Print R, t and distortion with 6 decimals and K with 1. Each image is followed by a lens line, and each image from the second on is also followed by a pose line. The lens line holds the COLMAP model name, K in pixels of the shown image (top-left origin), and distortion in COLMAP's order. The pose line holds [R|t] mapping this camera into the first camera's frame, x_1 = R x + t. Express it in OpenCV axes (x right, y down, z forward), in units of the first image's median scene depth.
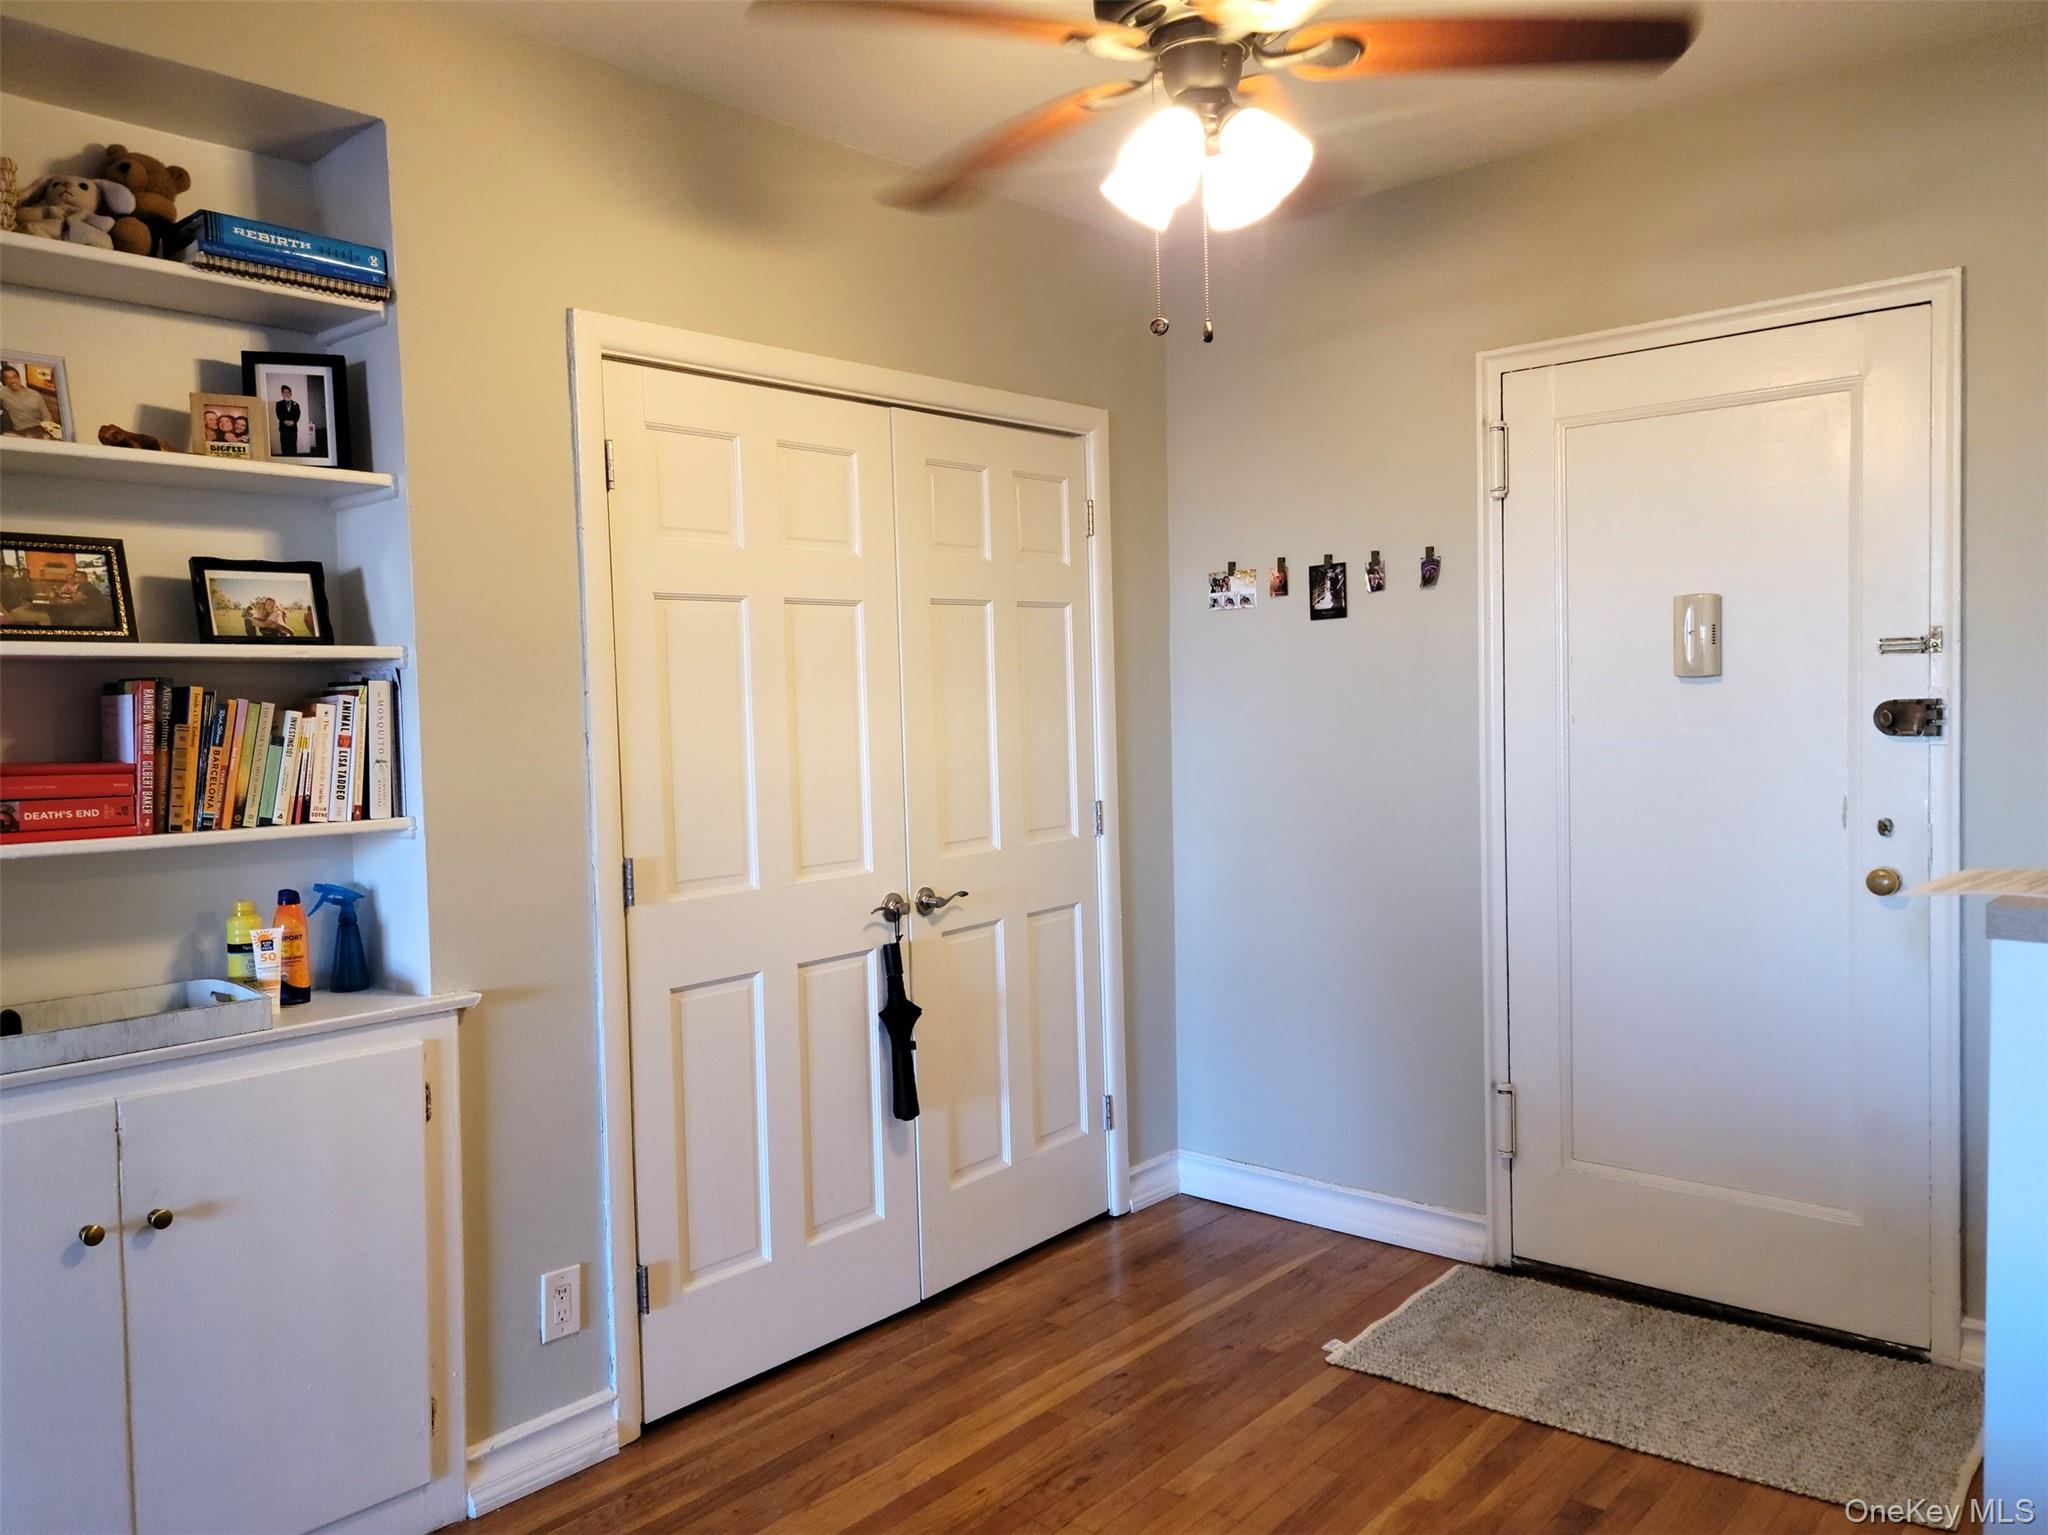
lens RADIAL K [[1538.8, 0, 990.7], [0, 1538.8, 768.8], [0, 0, 1]] dist [0.054777, -0.011017]
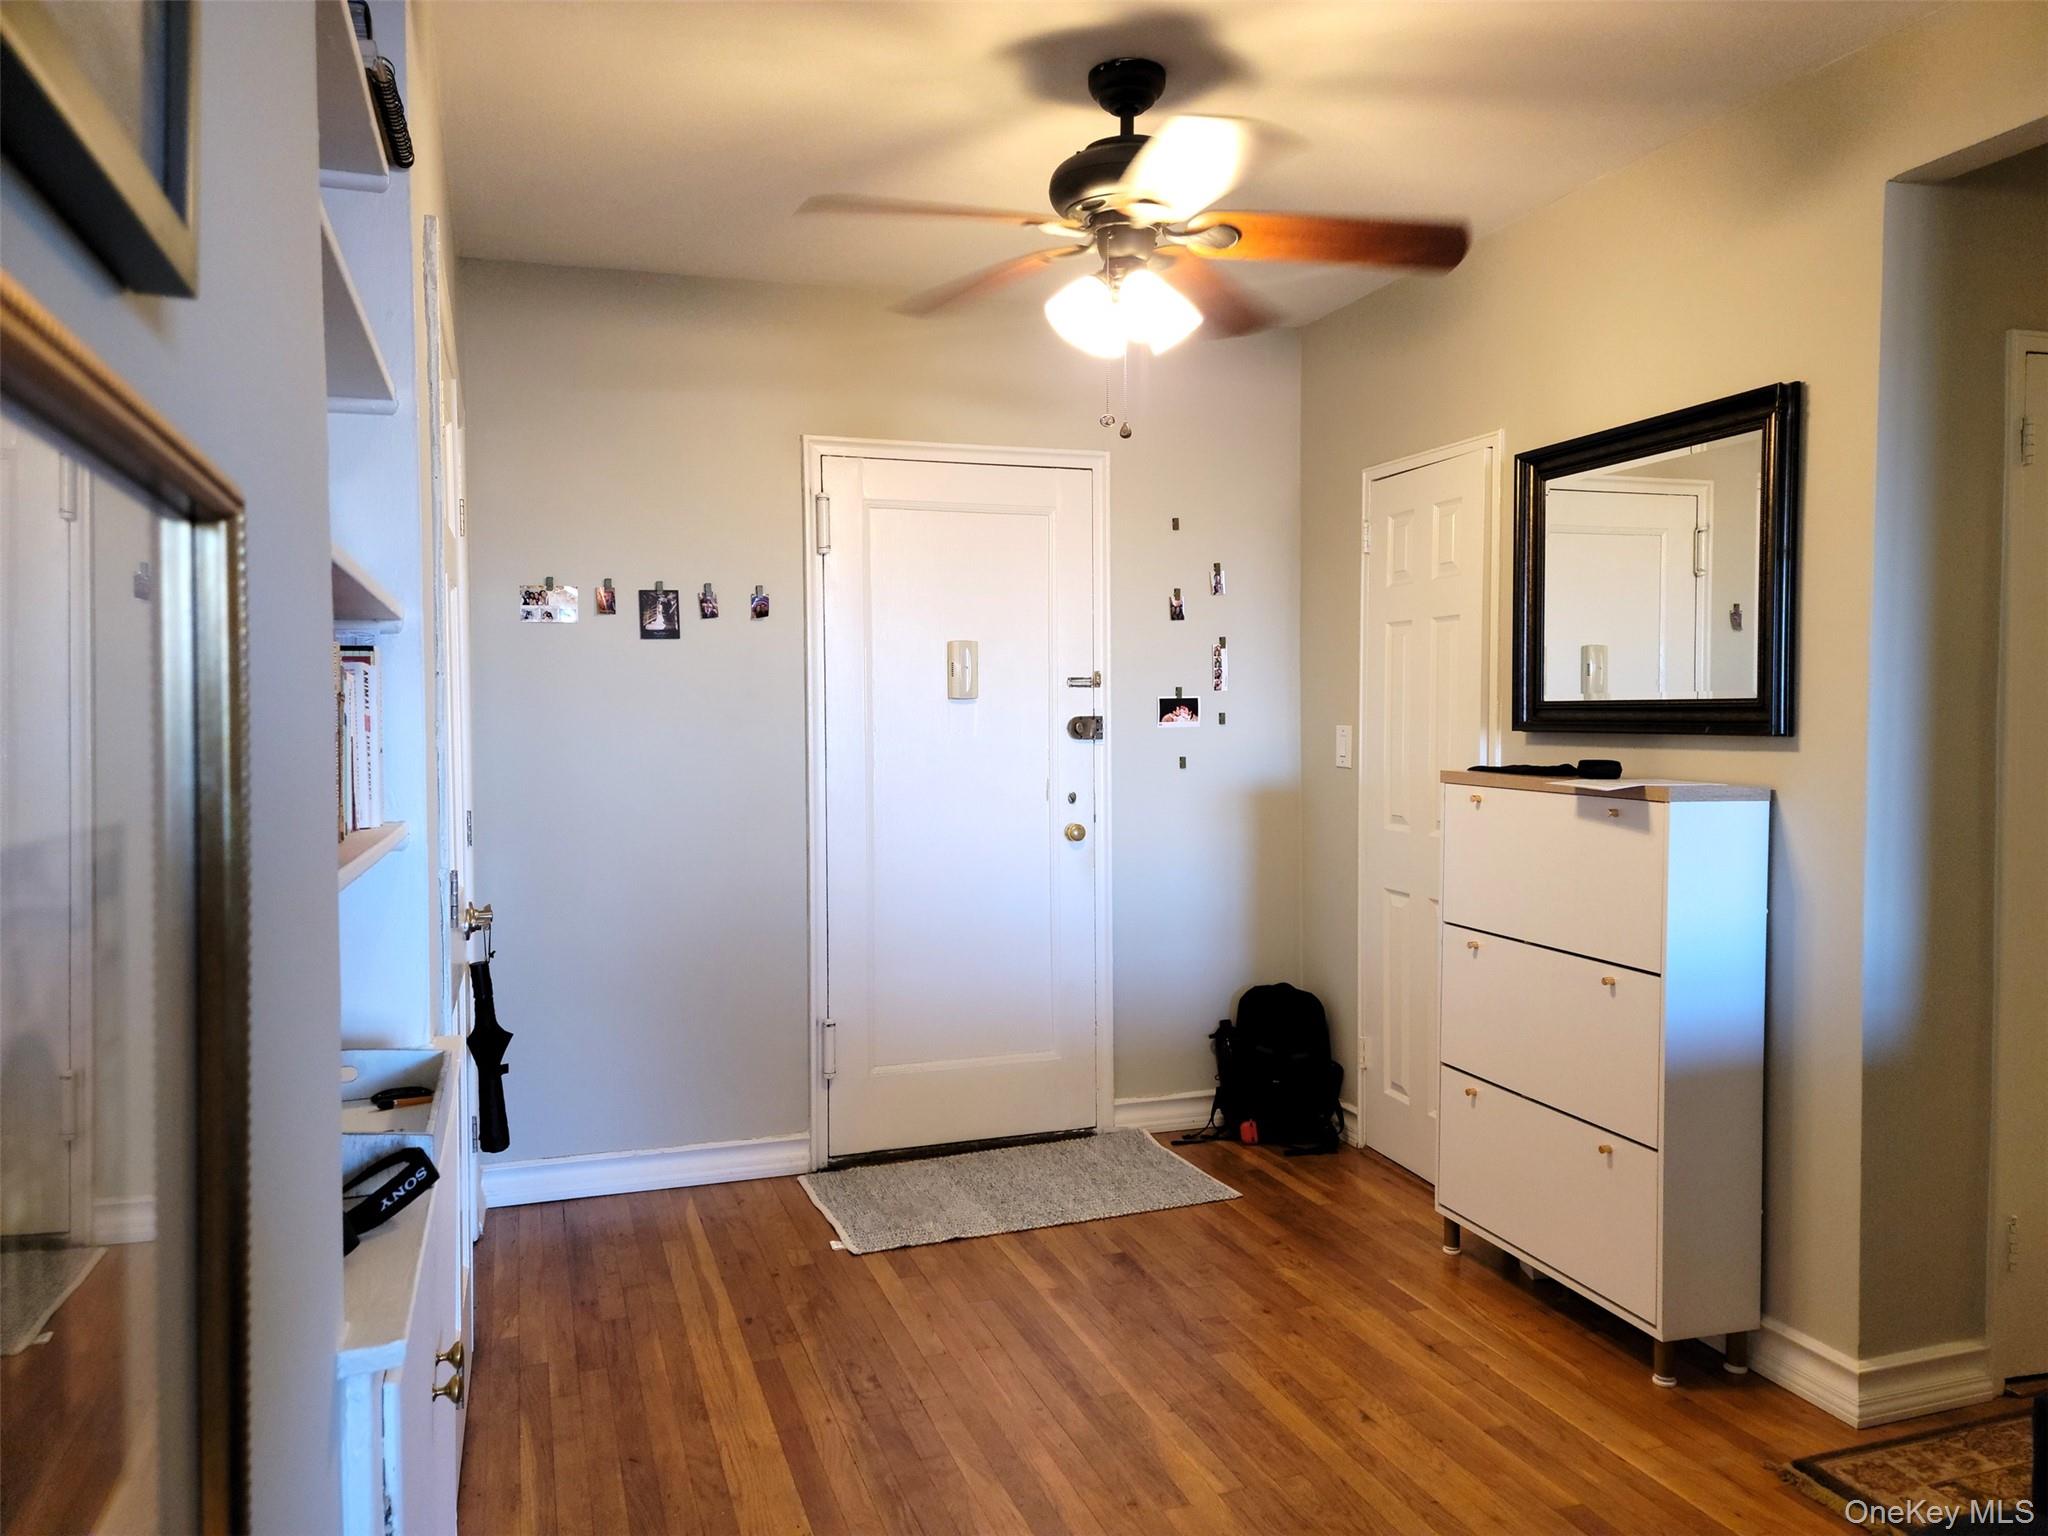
lens RADIAL K [[1538.8, 0, 1015.9], [0, 1538.8, 735.5], [0, 0, 1]] dist [0.054777, -0.011017]
pose [[0.493764, 0.005143, 0.869581, -0.712720], [0.031948, 0.999200, -0.024050, 0.009376], [-0.869009, 0.039657, 0.493204, 0.256331]]
